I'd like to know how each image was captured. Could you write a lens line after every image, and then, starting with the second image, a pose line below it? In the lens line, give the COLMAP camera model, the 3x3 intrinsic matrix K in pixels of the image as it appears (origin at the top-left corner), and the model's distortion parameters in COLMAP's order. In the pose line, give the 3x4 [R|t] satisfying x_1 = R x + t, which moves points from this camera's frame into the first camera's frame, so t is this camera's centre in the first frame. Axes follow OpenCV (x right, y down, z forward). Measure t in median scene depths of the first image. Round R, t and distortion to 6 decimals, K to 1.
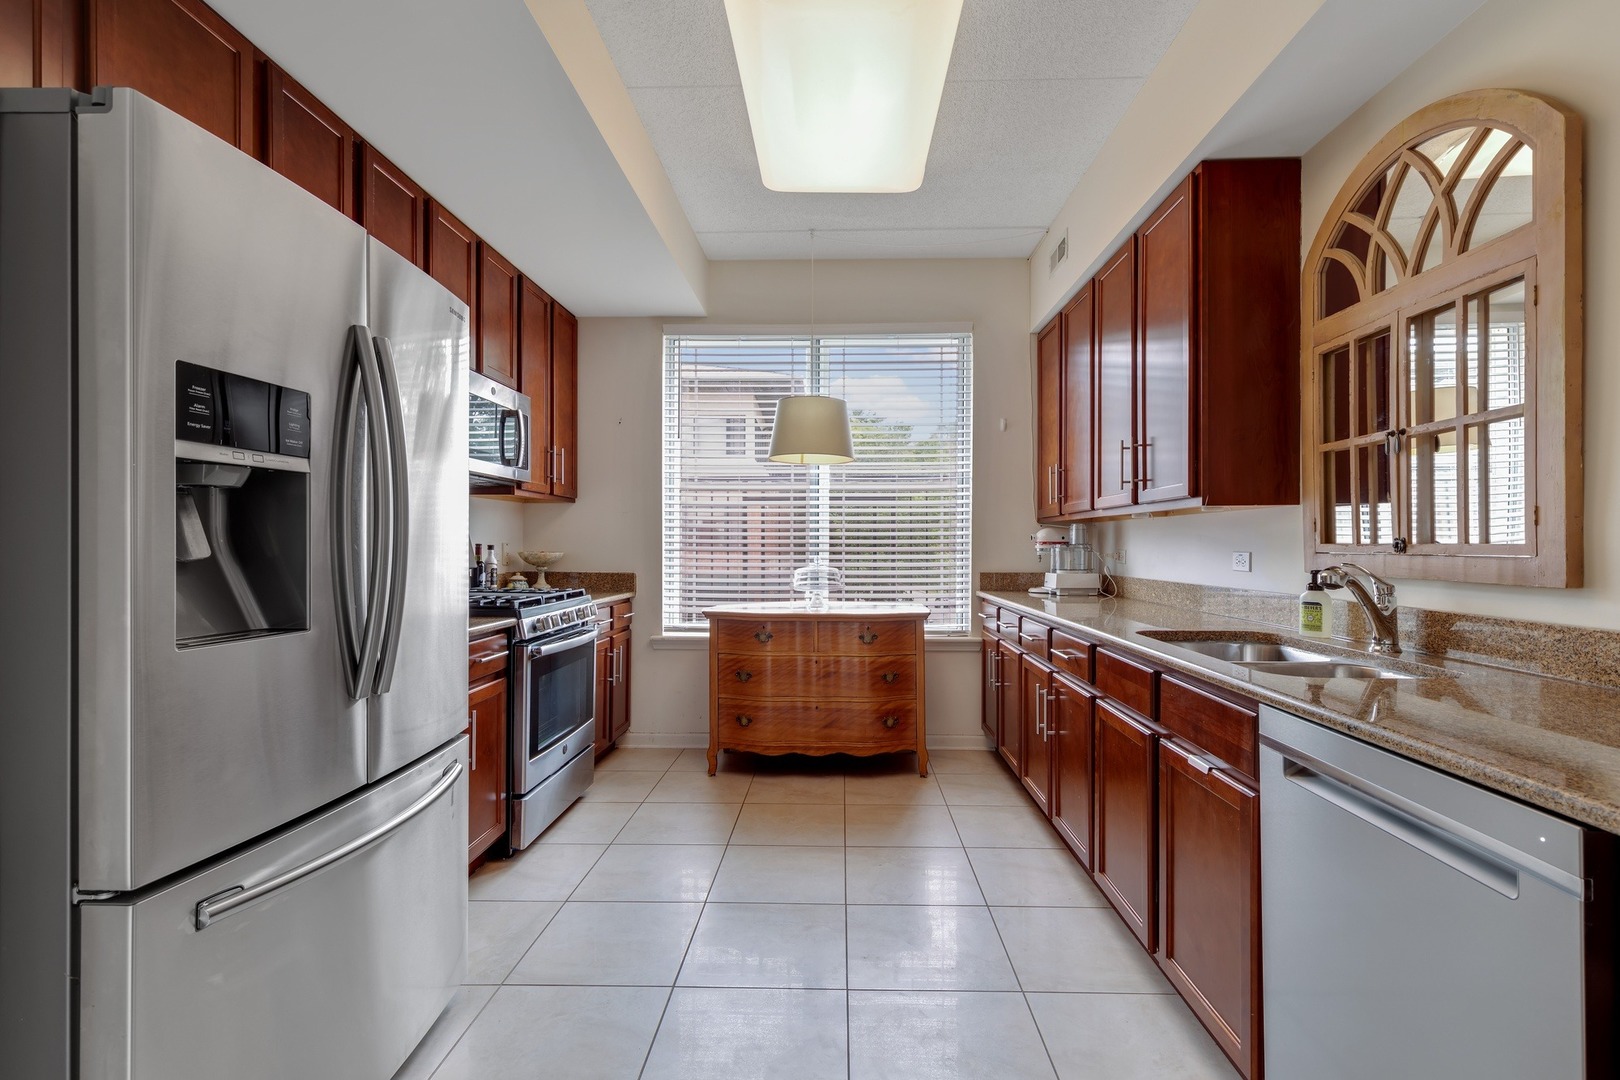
lens RADIAL K [[717.0, 0, 811.7], [0, 717.0, 542.2], [0, 0, 1]] dist [0.000771, -0.000266]
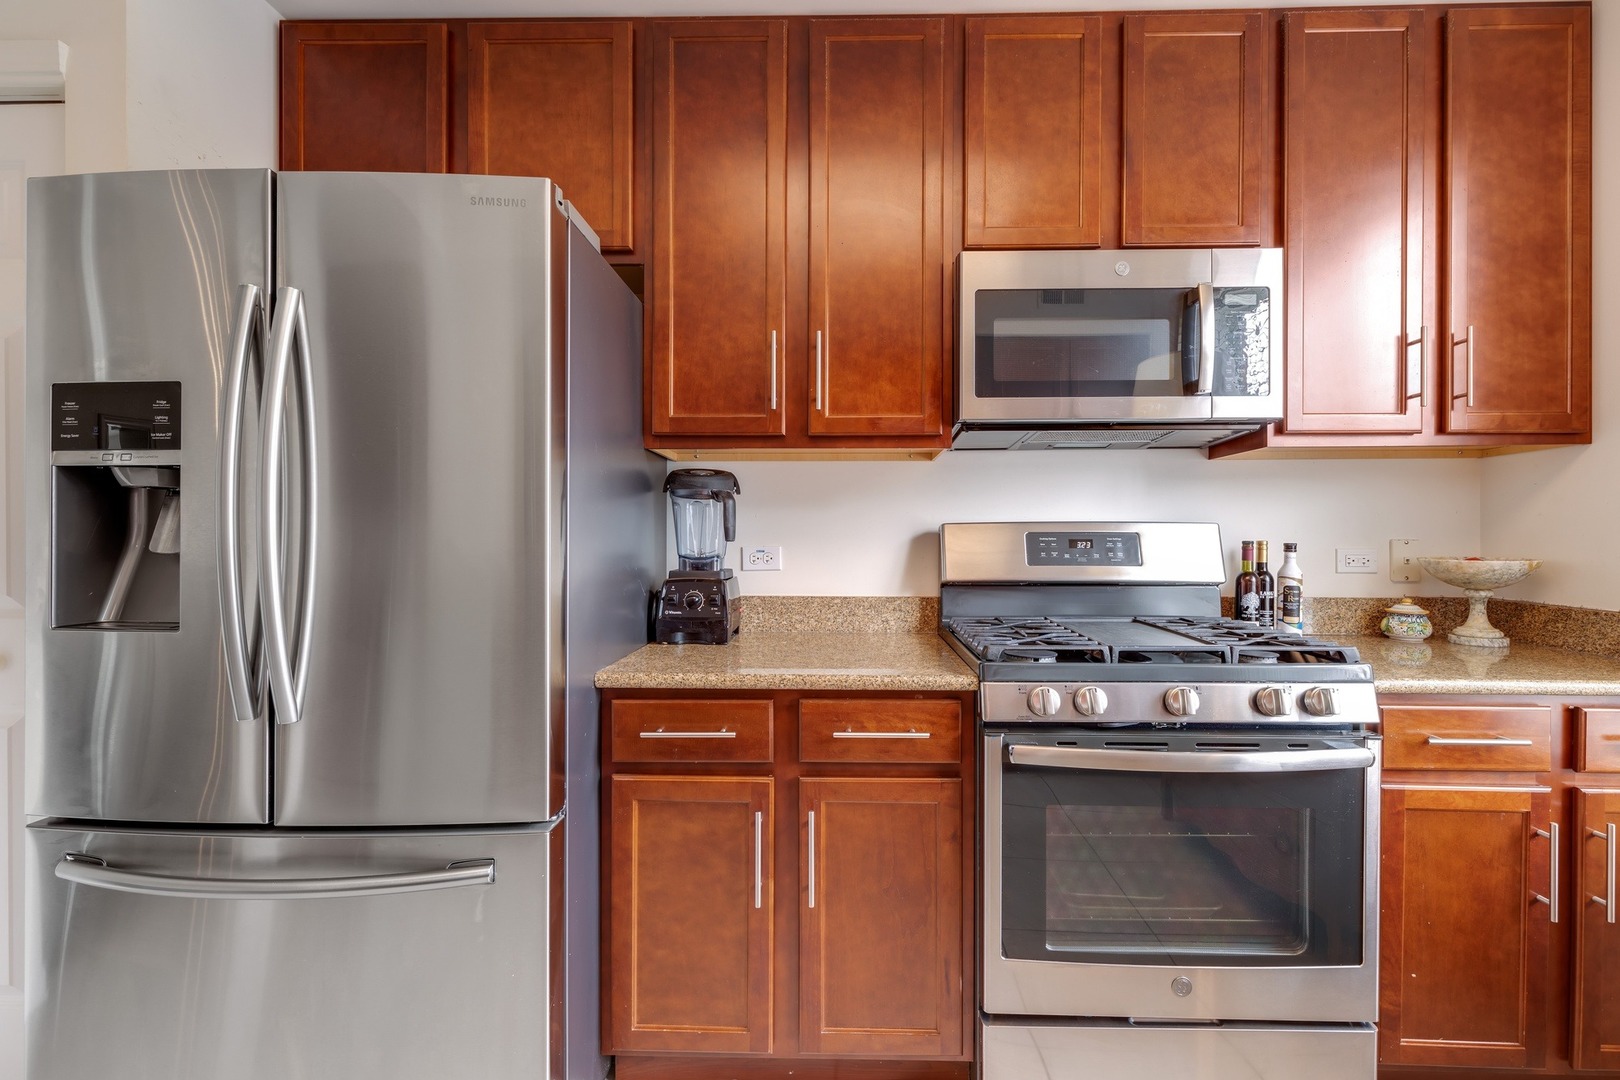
lens RADIAL K [[717.0, 0, 810.5], [0, 717.0, 535.7], [0, 0, 1]] dist [0.000771, -0.000266]
pose [[0.025069, -0.006717, -0.999663, 0.097761], [0.000916, 0.999977, -0.006696, 0.001713], [0.999685, -0.000748, 0.025074, 0.666650]]
